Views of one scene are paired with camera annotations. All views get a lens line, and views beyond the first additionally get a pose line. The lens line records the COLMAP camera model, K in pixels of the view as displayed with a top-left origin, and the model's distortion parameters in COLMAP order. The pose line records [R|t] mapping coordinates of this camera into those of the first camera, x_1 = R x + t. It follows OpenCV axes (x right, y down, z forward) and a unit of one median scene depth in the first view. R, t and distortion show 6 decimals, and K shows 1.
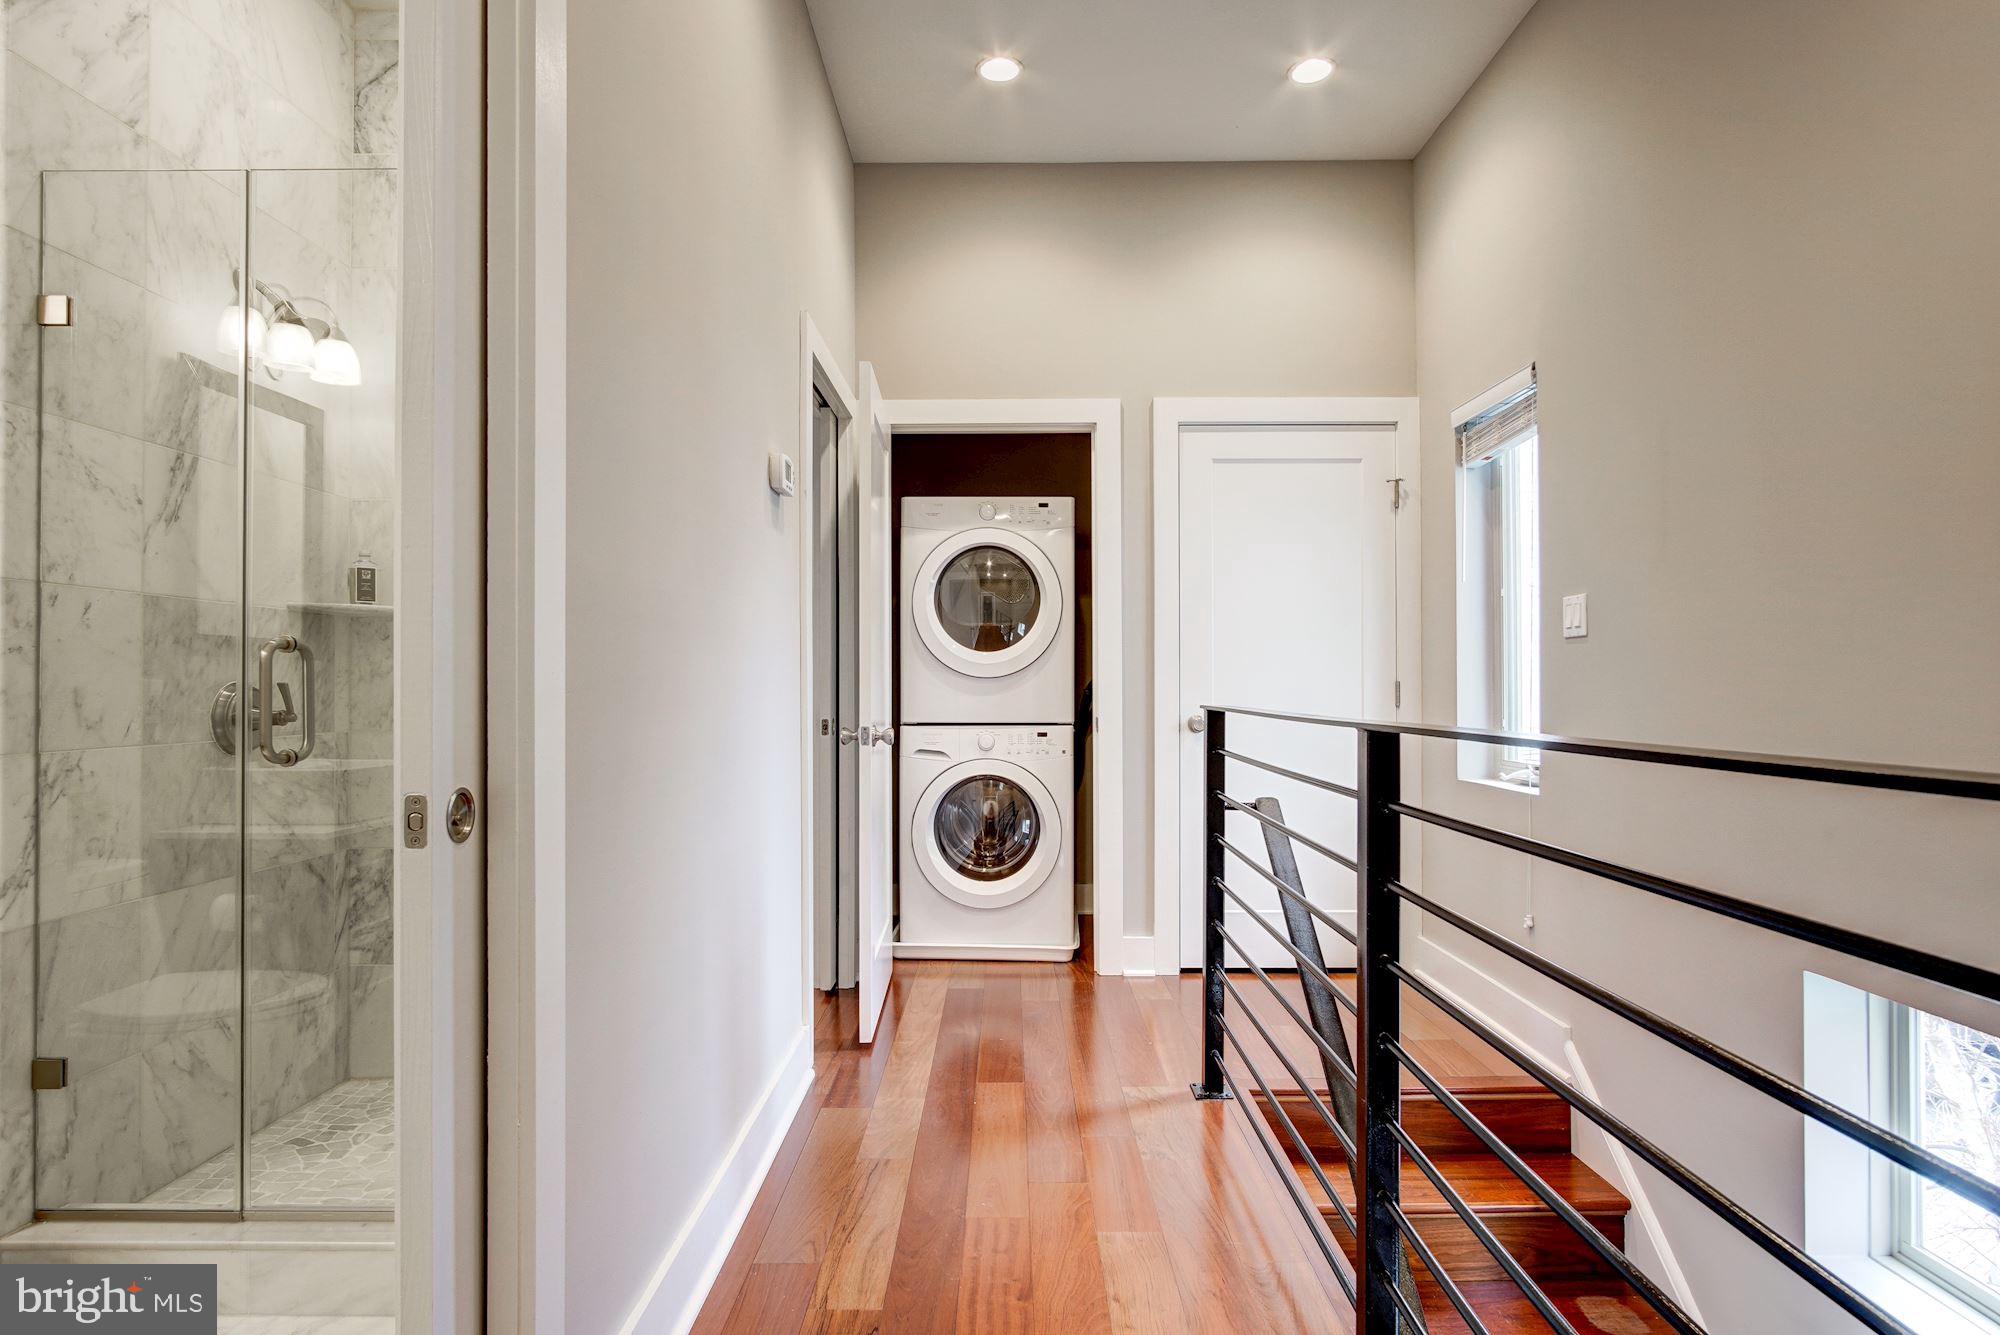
lens RADIAL K [[1090.6, 0, 1000.6], [0, 1090.6, 677.0], [0, 0, 1]] dist [-0.019232, 0.009358]
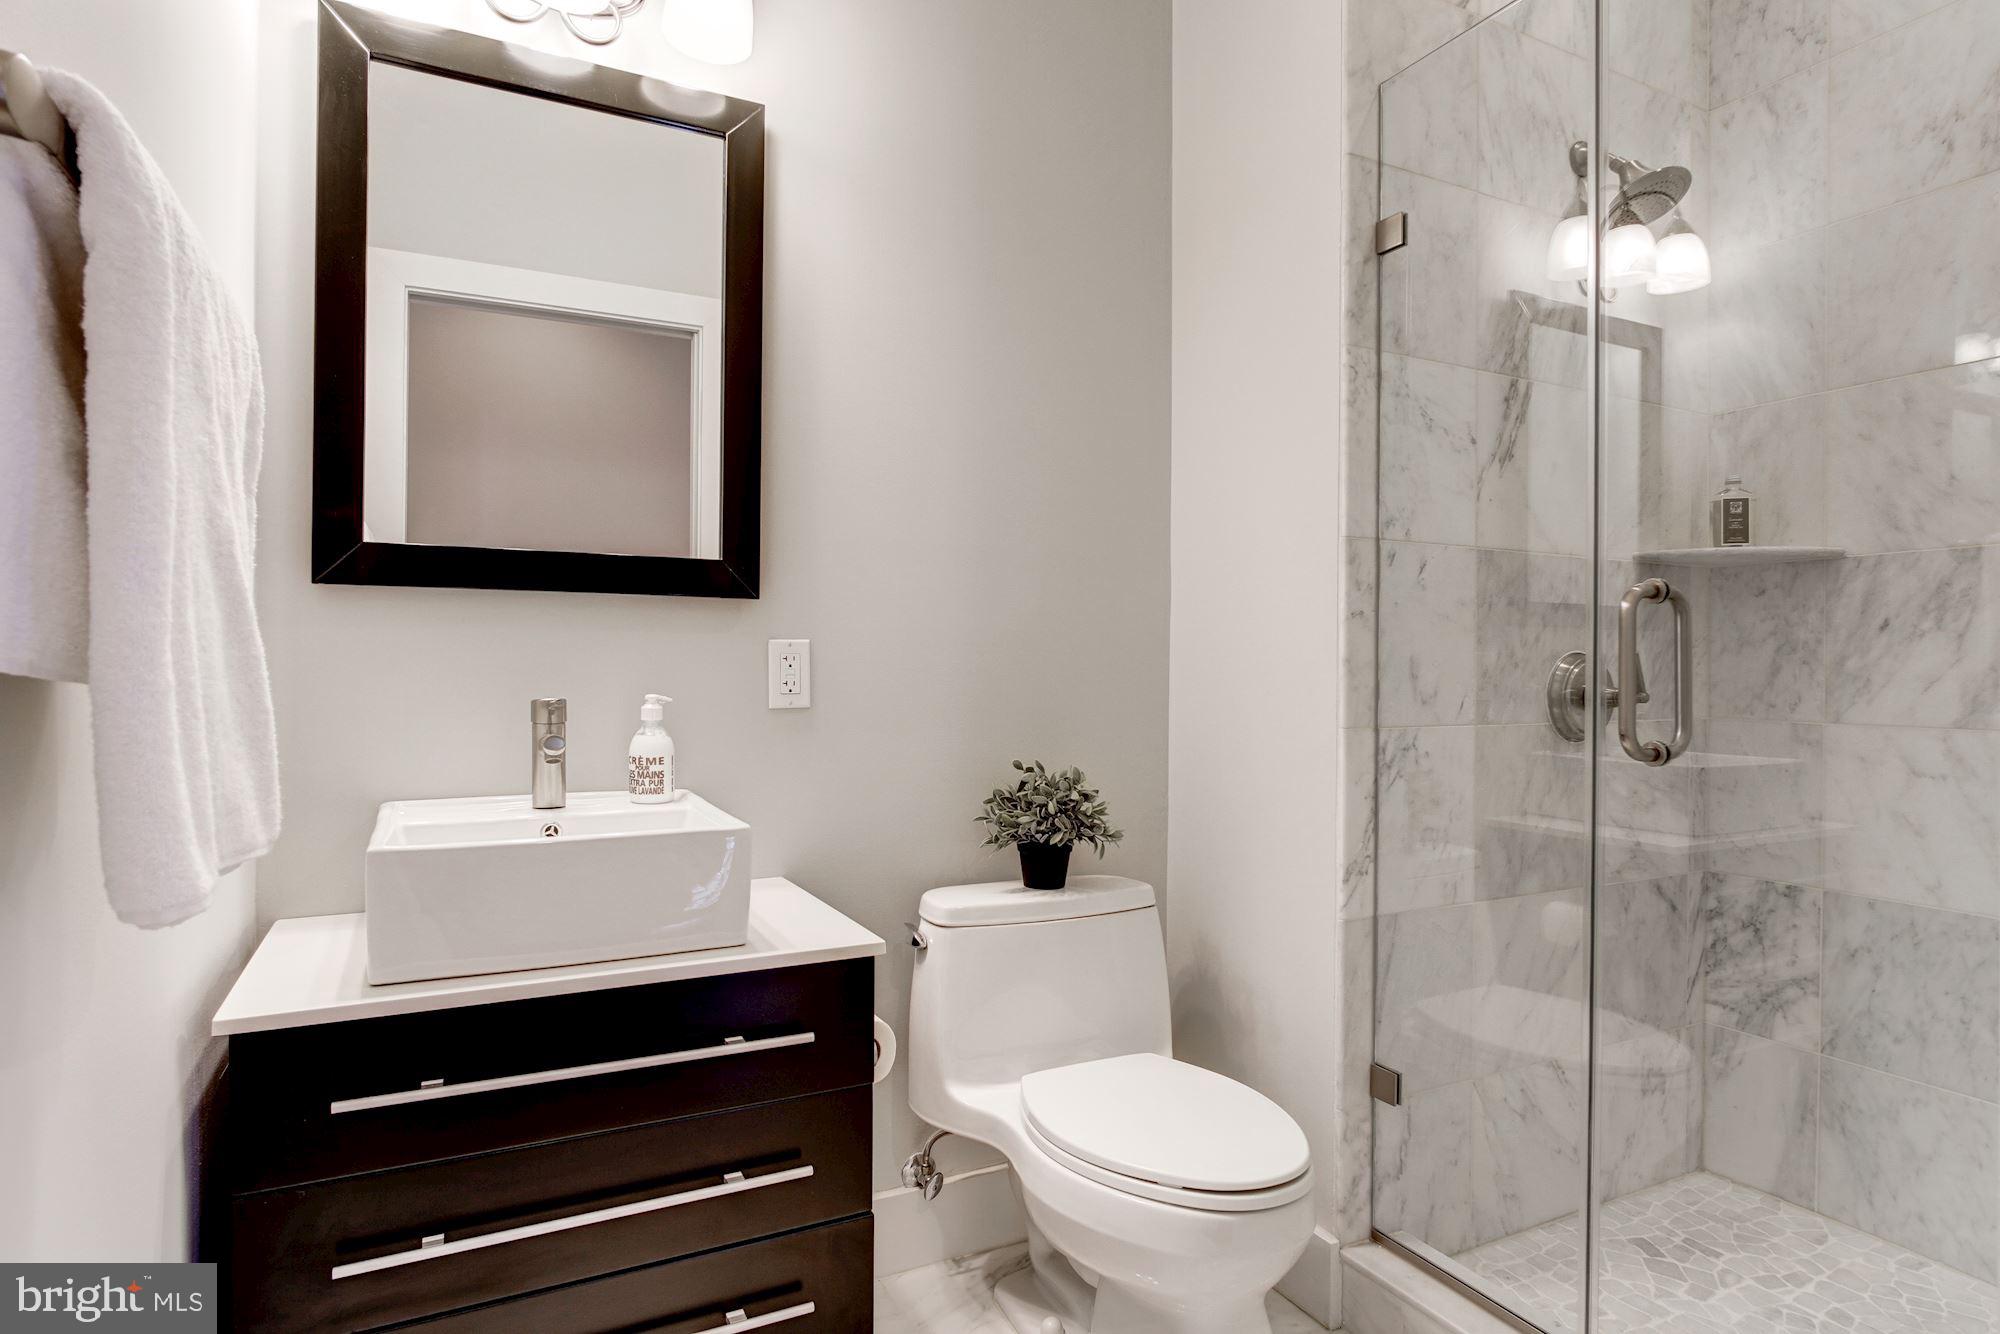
lens RADIAL K [[1090.6, 0, 992.3], [0, 1090.6, 671.3], [0, 0, 1]] dist [-0.019232, 0.009358]
pose [[0.465765, 0.007741, -0.884875, -0.202711], [0.002495, 0.999946, 0.010061, 0.010806], [0.884905, -0.006894, 0.465720, 0.250619]]
